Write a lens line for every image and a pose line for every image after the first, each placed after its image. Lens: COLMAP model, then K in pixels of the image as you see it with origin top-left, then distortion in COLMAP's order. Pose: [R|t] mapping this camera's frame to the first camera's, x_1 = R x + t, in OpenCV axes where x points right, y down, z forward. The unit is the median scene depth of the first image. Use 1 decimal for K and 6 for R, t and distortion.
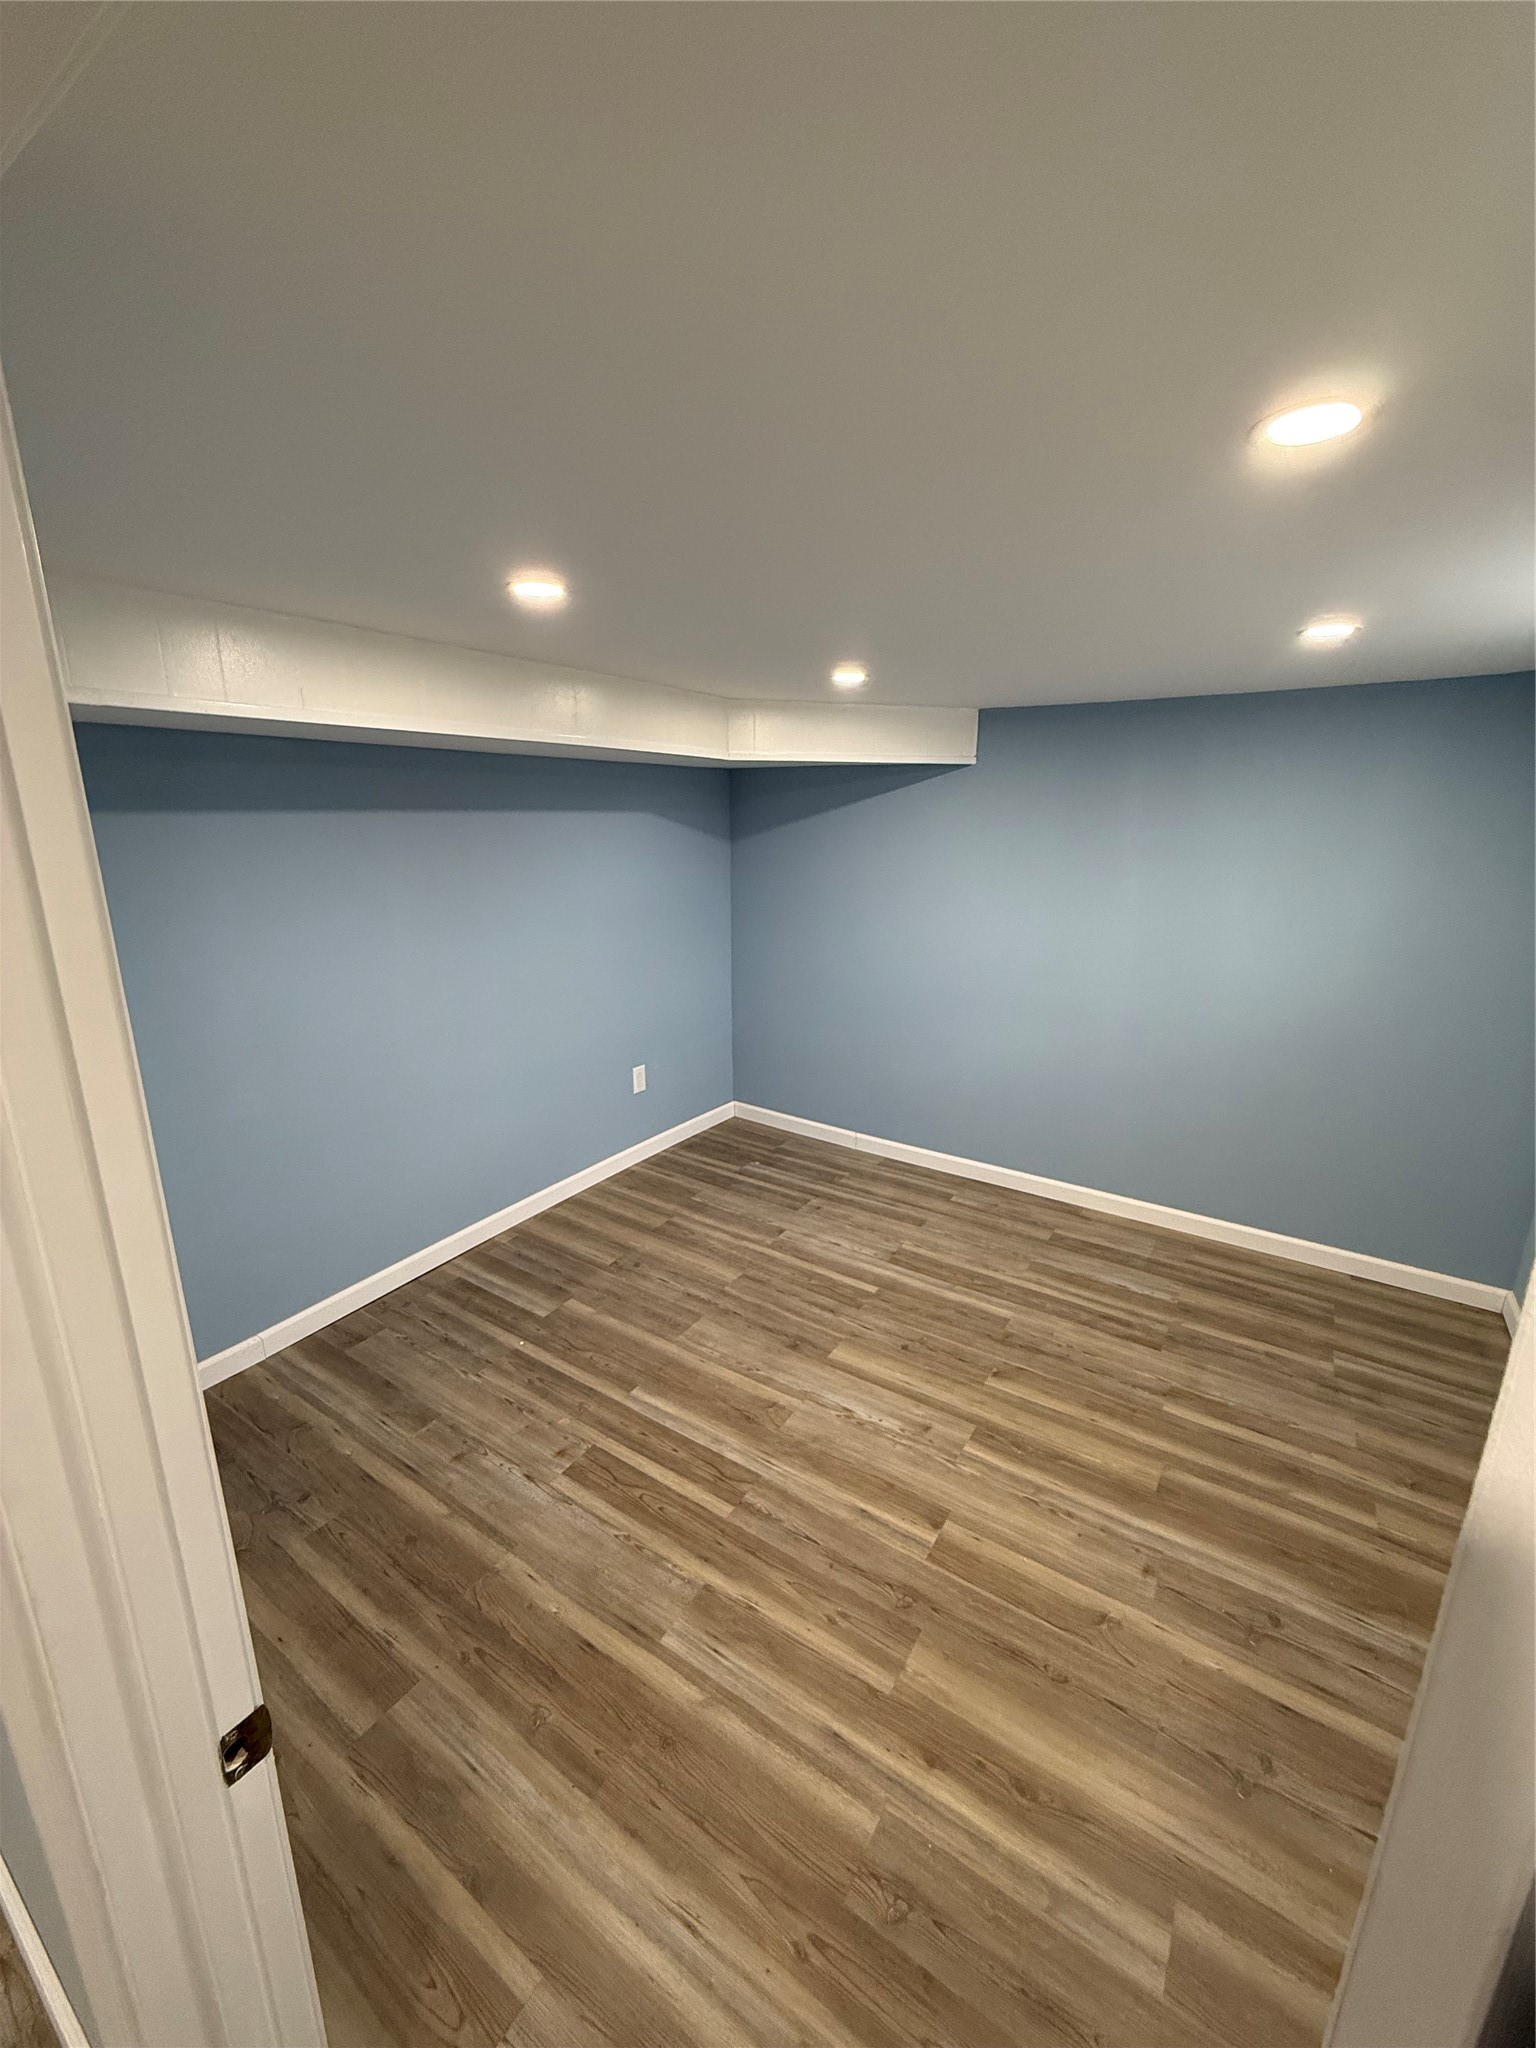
lens RADIAL K [[814.4, 0, 768.0], [0, 814.4, 1024.0], [0, 0, 1]] dist [-0.000364, -0.000091]
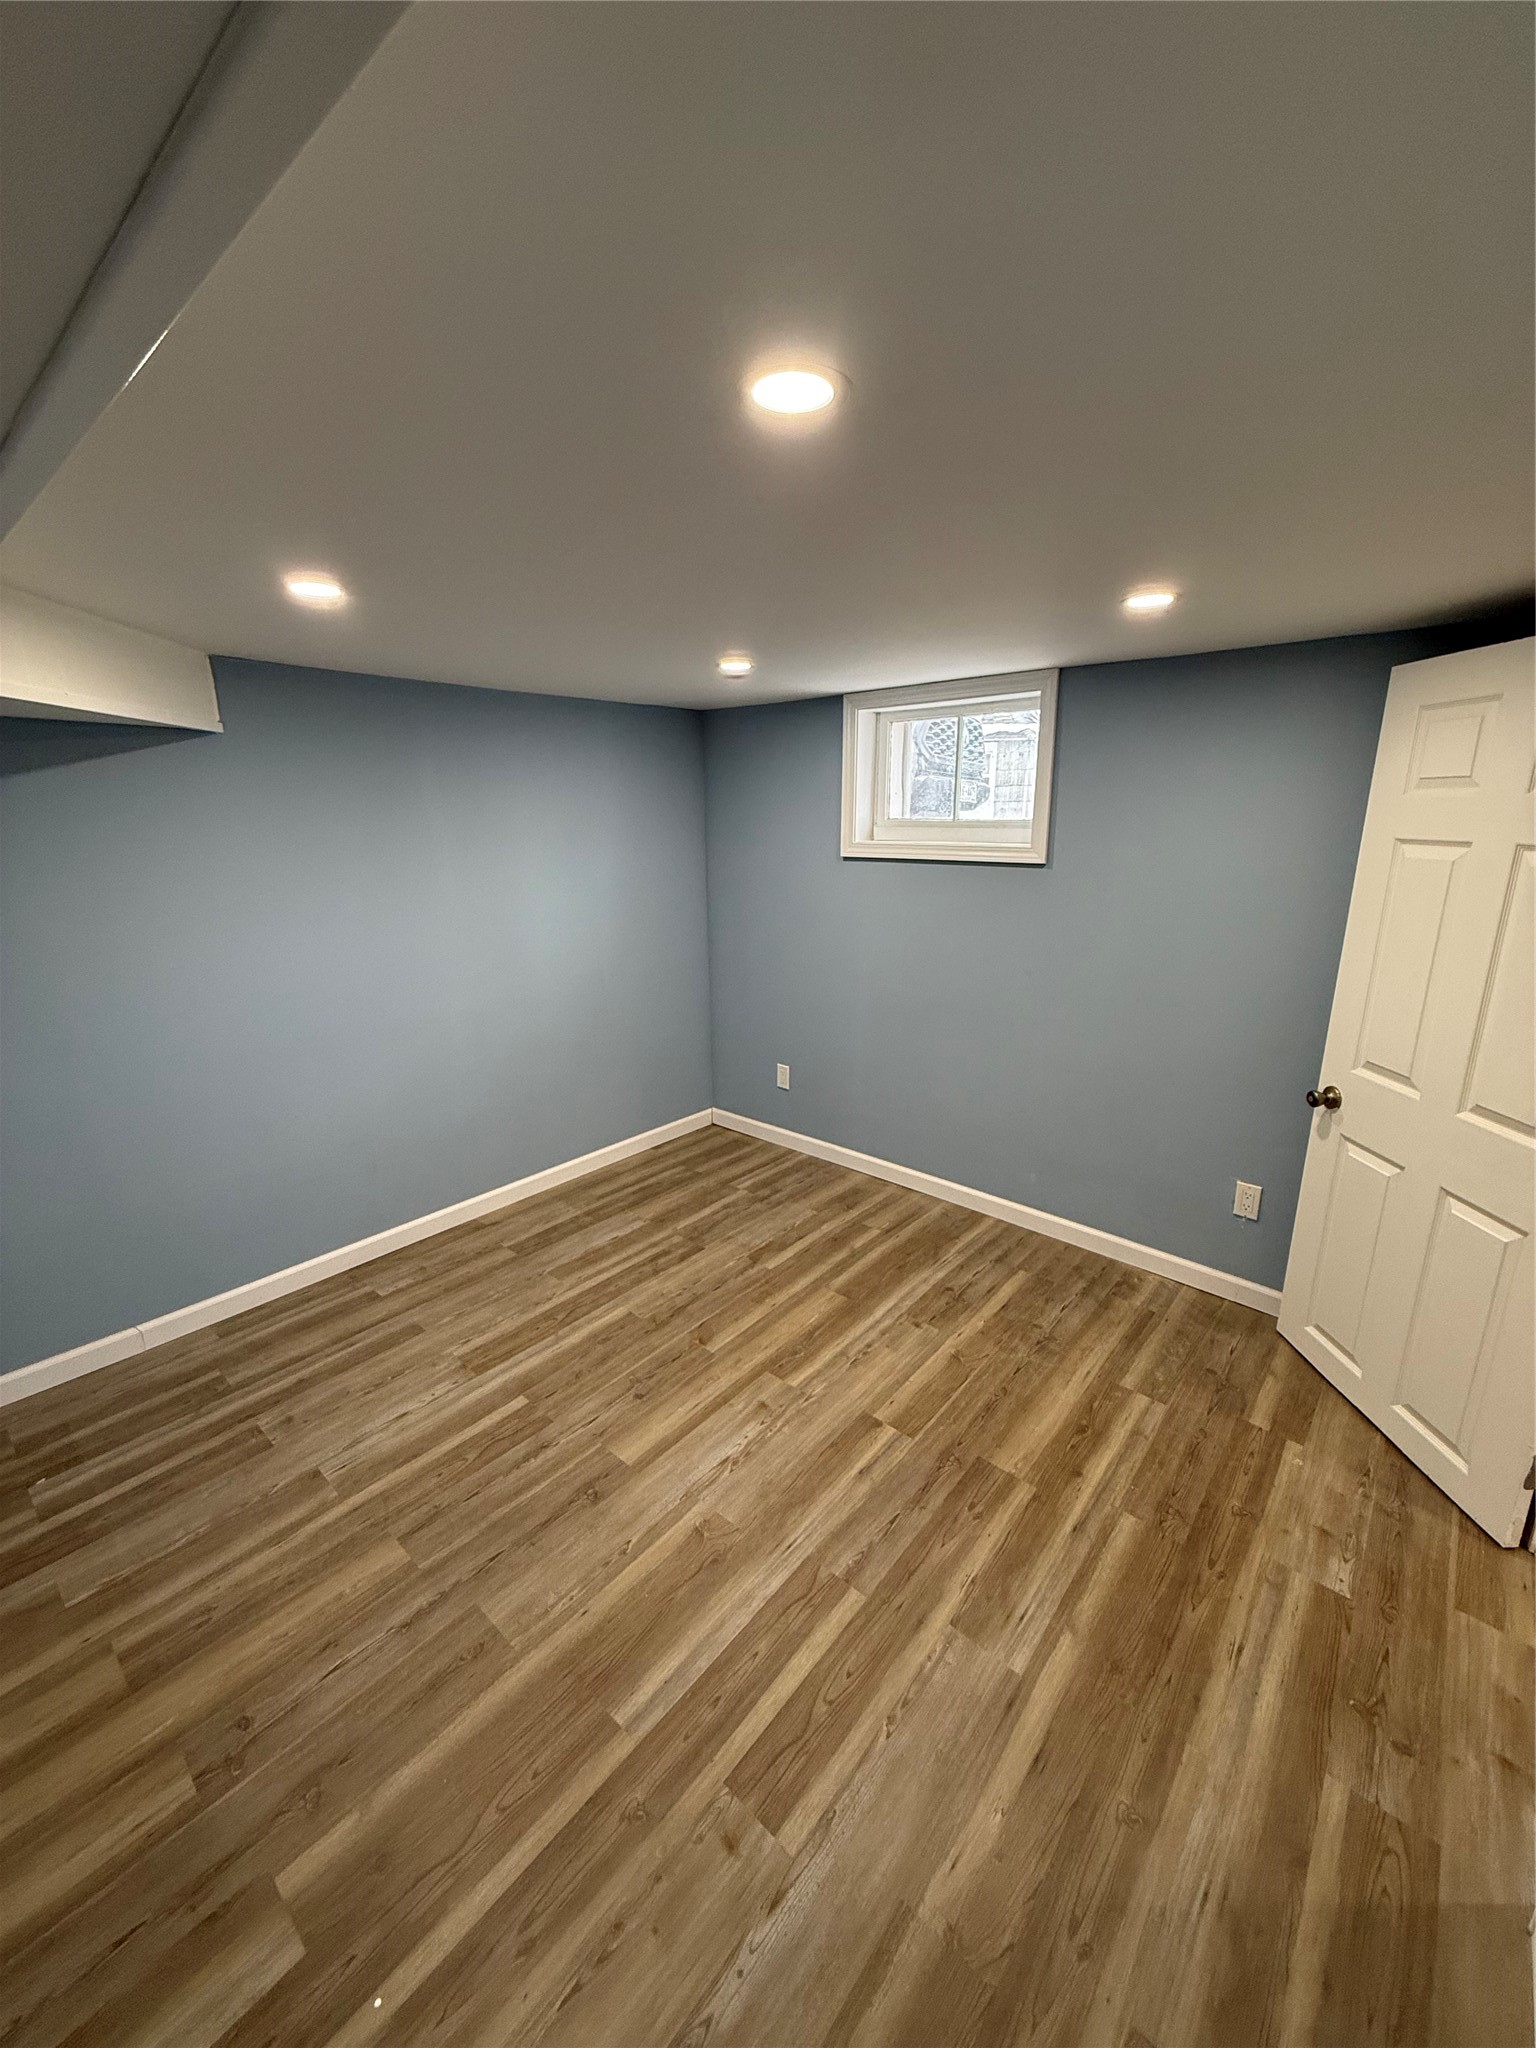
lens RADIAL K [[814.4, 0, 768.0], [0, 814.4, 1024.0], [0, 0, 1]] dist [-0.000364, -0.000091]
pose [[0.123341, -0.256973, 0.958515, -0.631261], [0.250996, 0.942563, 0.220398, -0.167663], [-0.960098, 0.213400, 0.180756, 0.681805]]
